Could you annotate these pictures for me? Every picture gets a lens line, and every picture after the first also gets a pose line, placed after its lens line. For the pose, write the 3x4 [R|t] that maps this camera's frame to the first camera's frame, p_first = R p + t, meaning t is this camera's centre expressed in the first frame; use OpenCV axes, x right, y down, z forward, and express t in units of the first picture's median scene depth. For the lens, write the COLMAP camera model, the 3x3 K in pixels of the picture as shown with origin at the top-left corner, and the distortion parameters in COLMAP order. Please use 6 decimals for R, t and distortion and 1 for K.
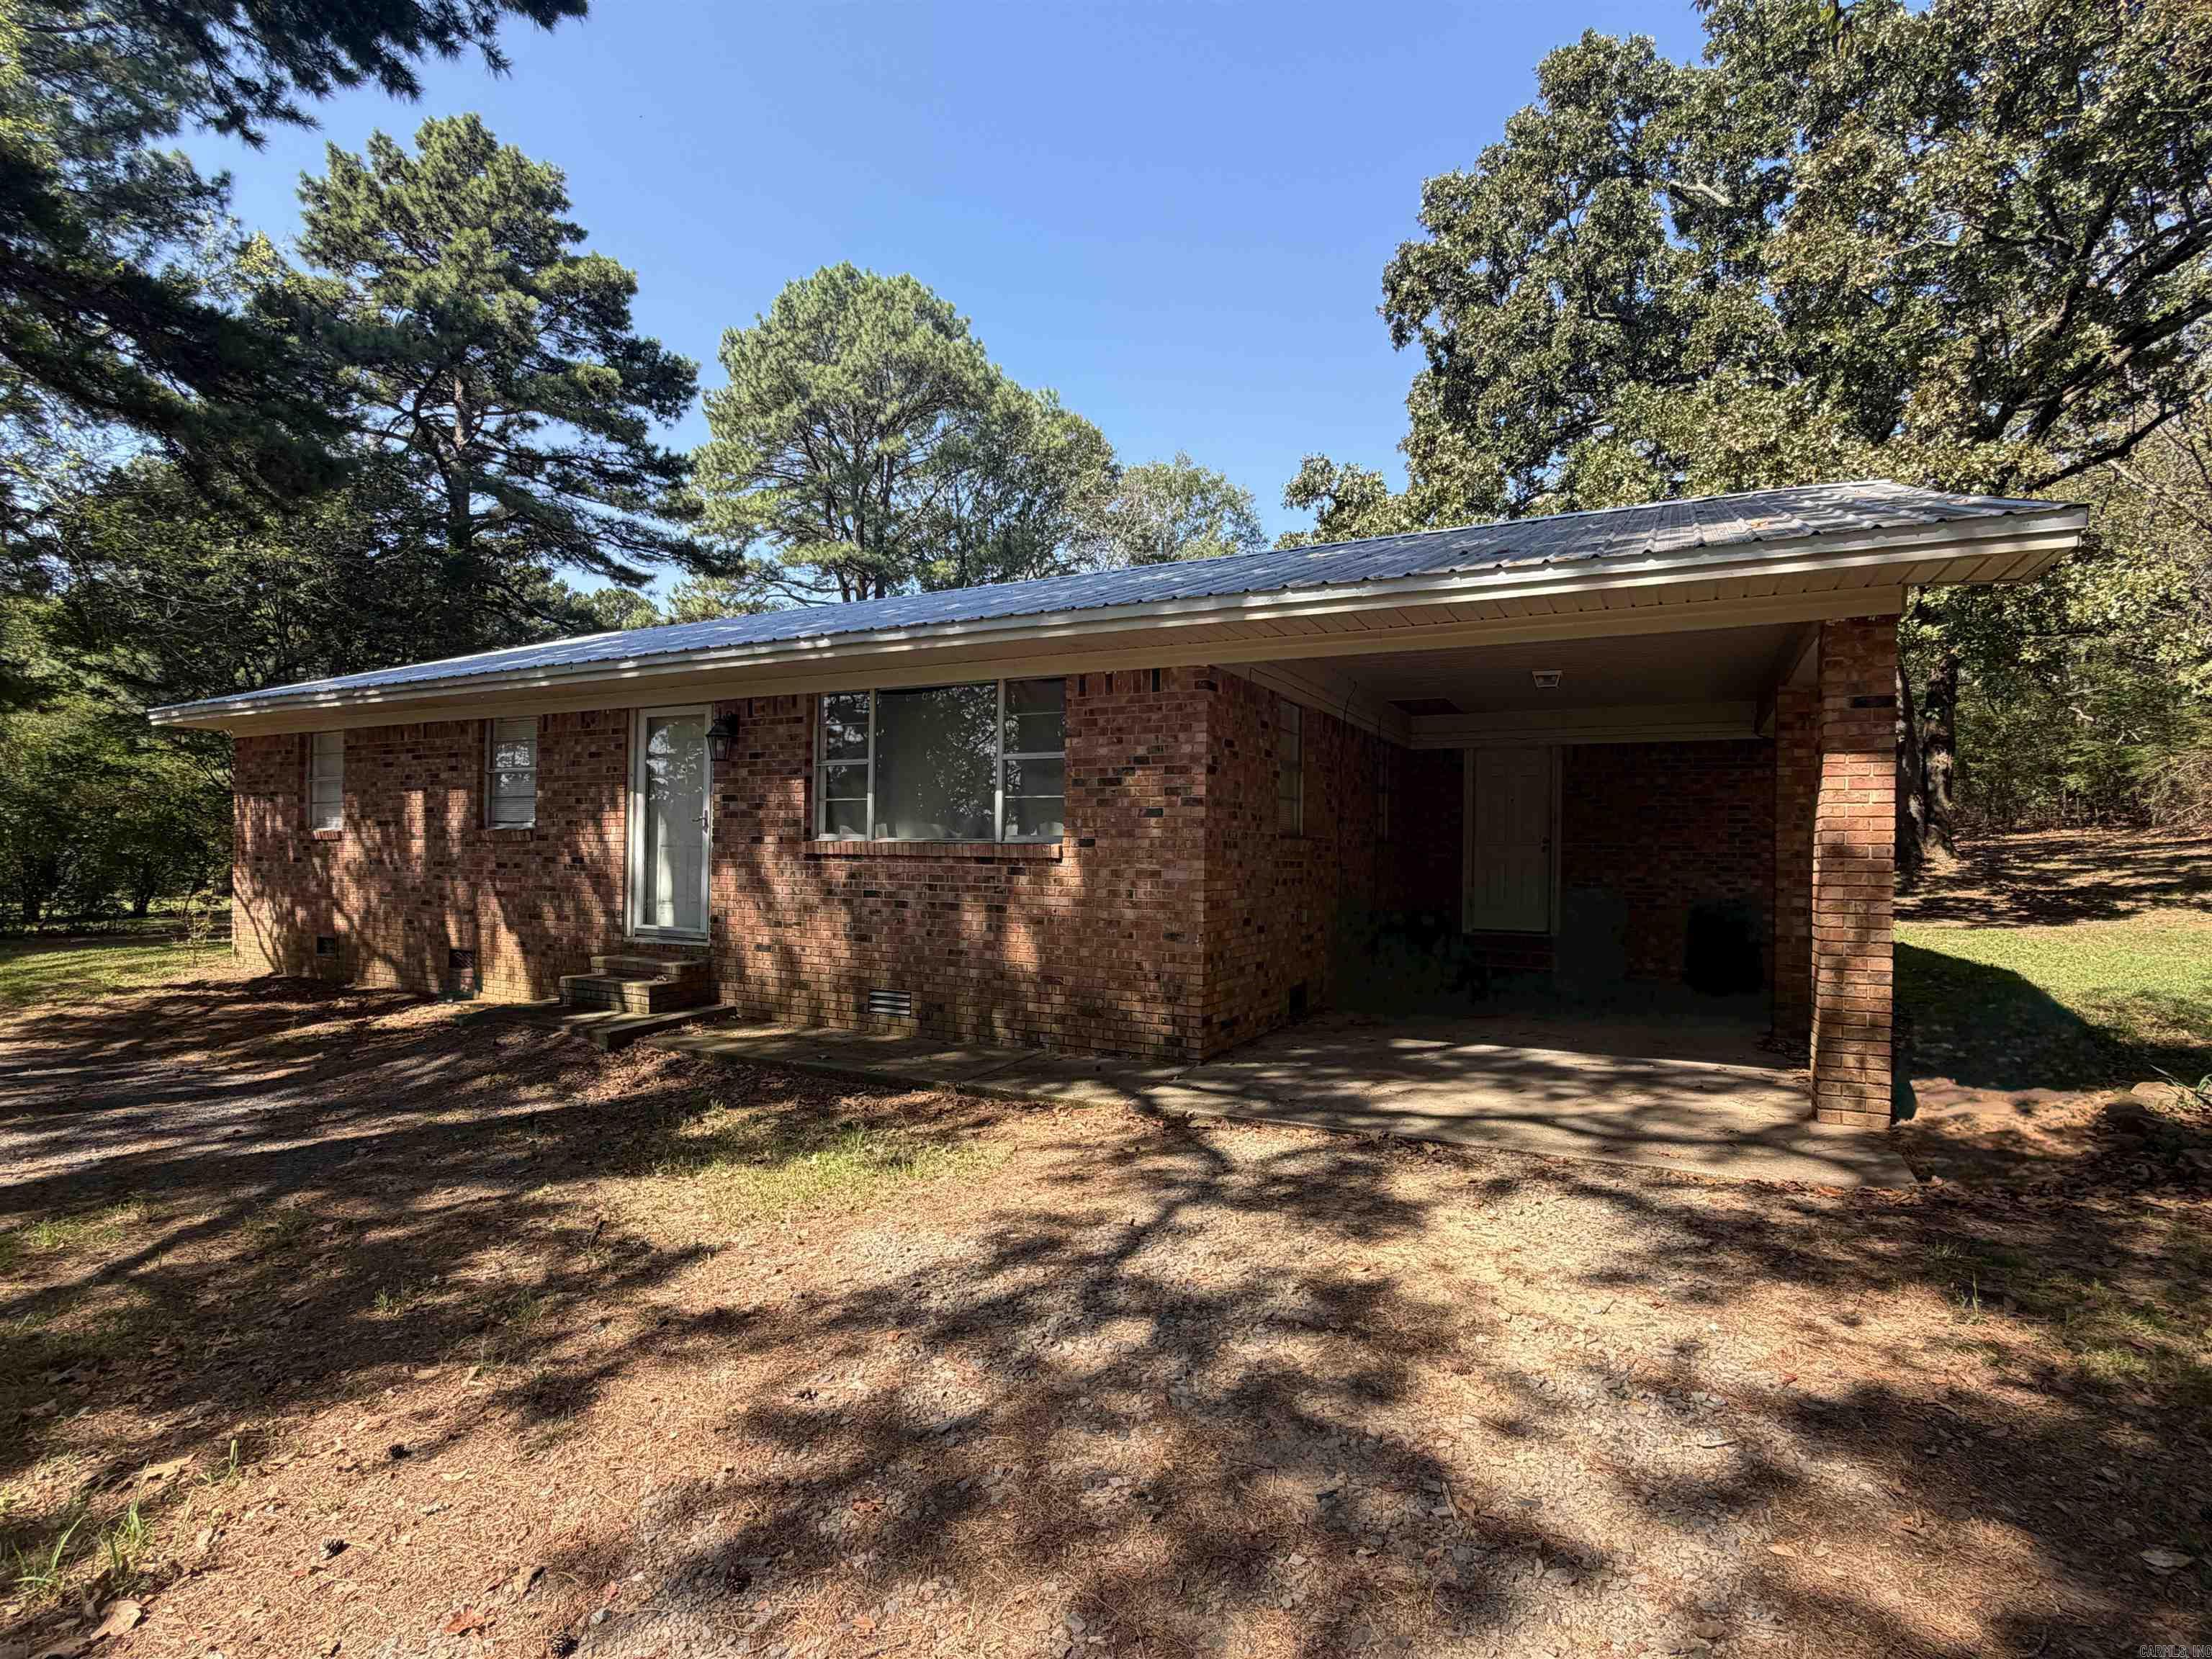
lens RADIAL K [[1038.7, 0, 1106.0], [0, 1038.7, 829.5], [0, 0, 1]] dist [0.002229, -0.000013]
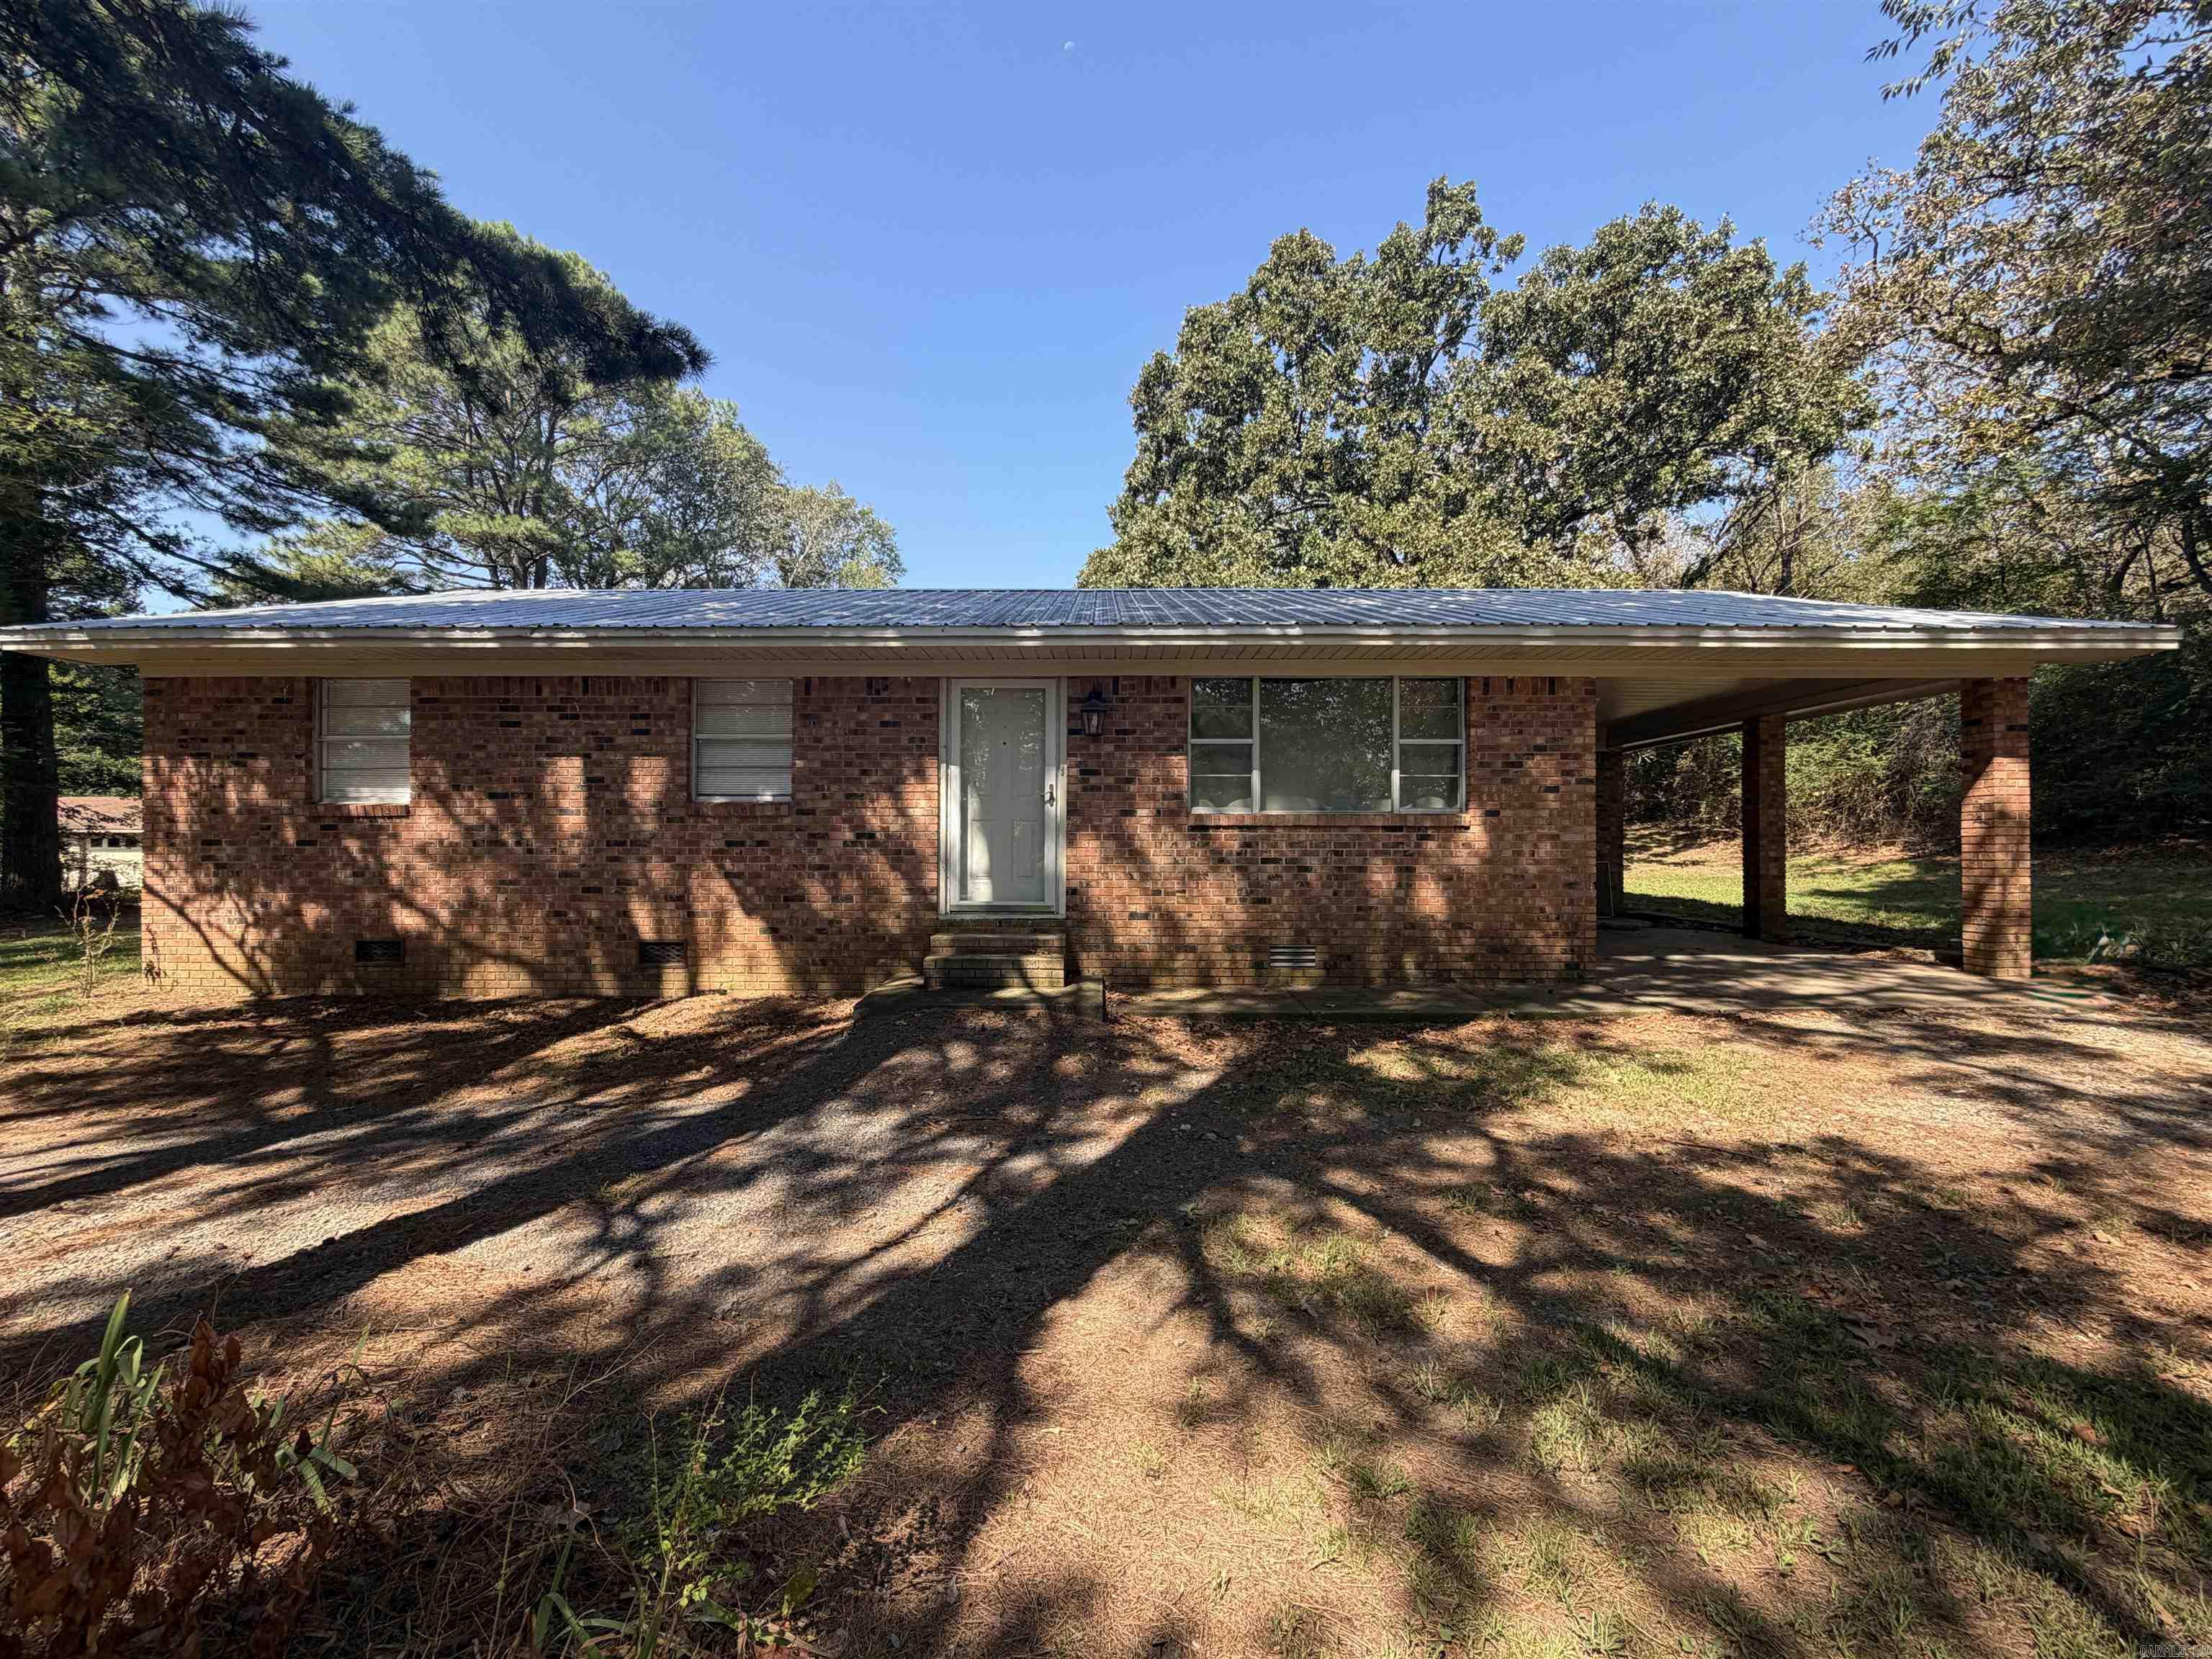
lens RADIAL K [[890.3, 0, 1034.1], [0, 890.3, 828.0], [0, 0, 1]] dist [-0.000756, 0.000163]
pose [[0.895563, -0.001912, 0.444932, -0.828216], [-0.000332, 0.999988, 0.004966, 0.021308], [-0.444936, -0.004595, 0.895551, 0.246150]]
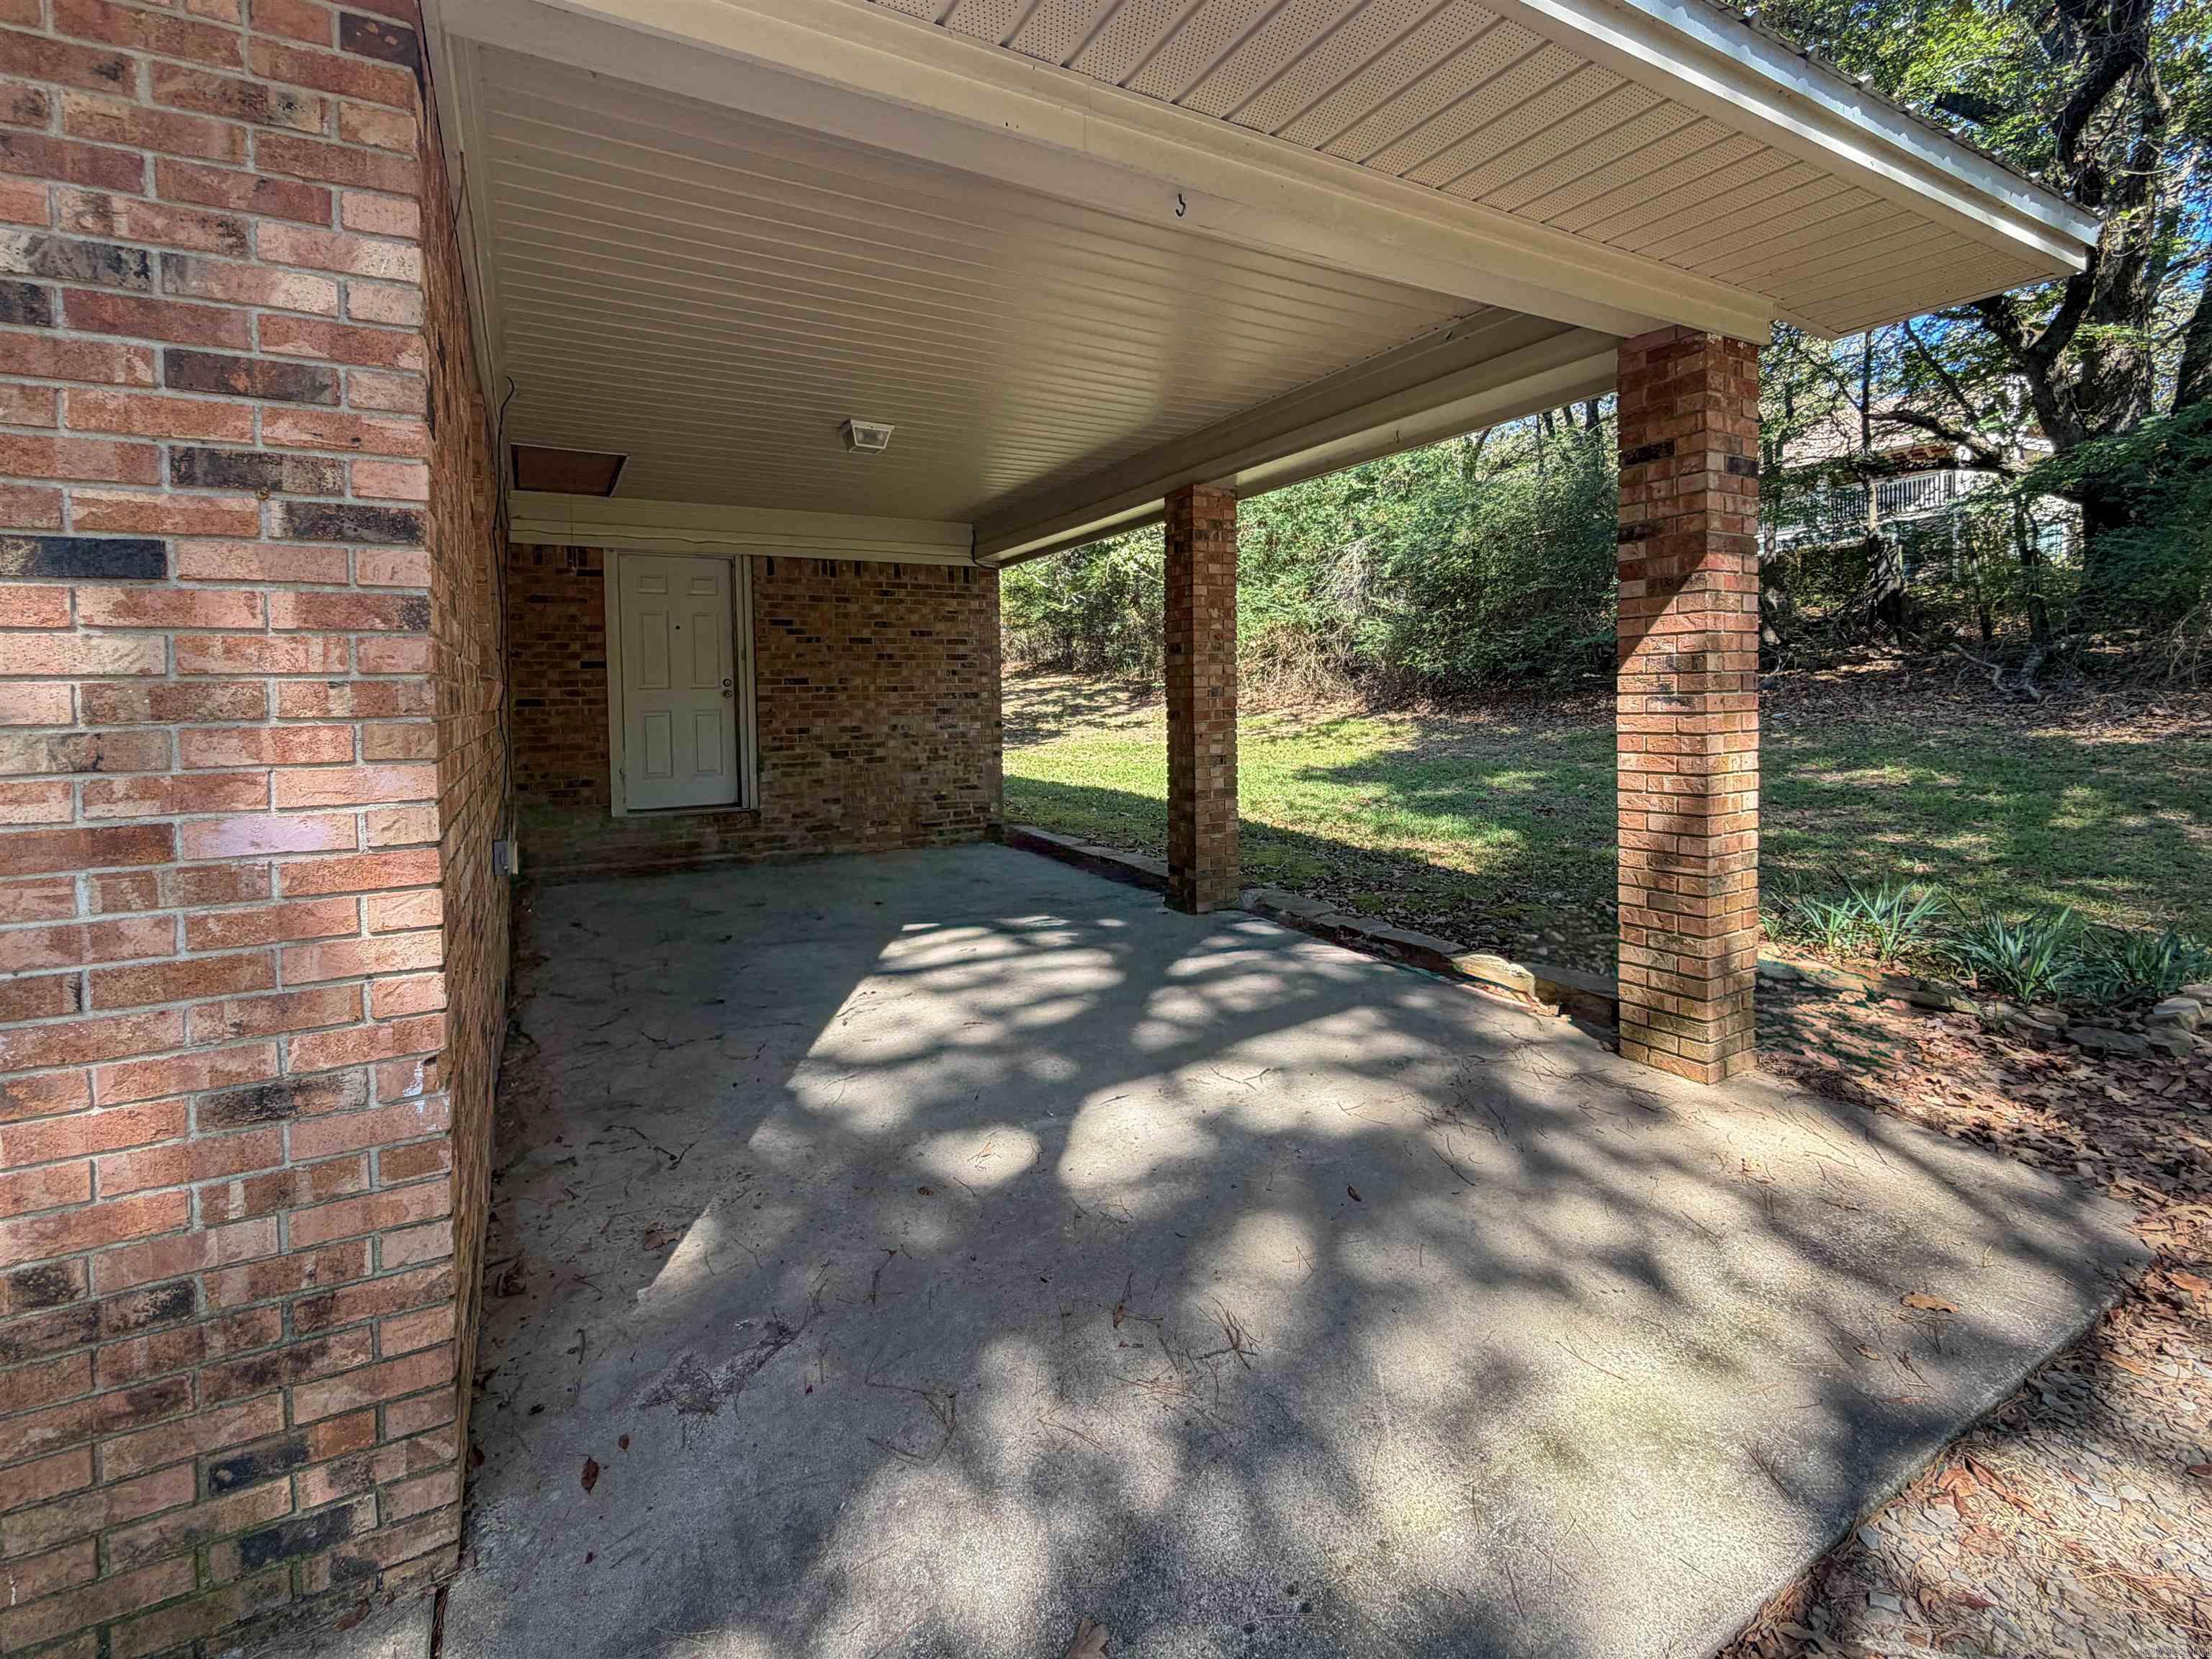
lens RADIAL K [[924.2, 0, 1108.3], [0, 924.2, 721.0], [0, 0, 1]] dist [0.000337, 0.000106]
pose [[0.516260, -0.048517, 0.855057, -0.009438], [0.006742, 0.998593, 0.052591, 0.006966], [-0.856406, -0.021386, 0.515861, 0.593310]]
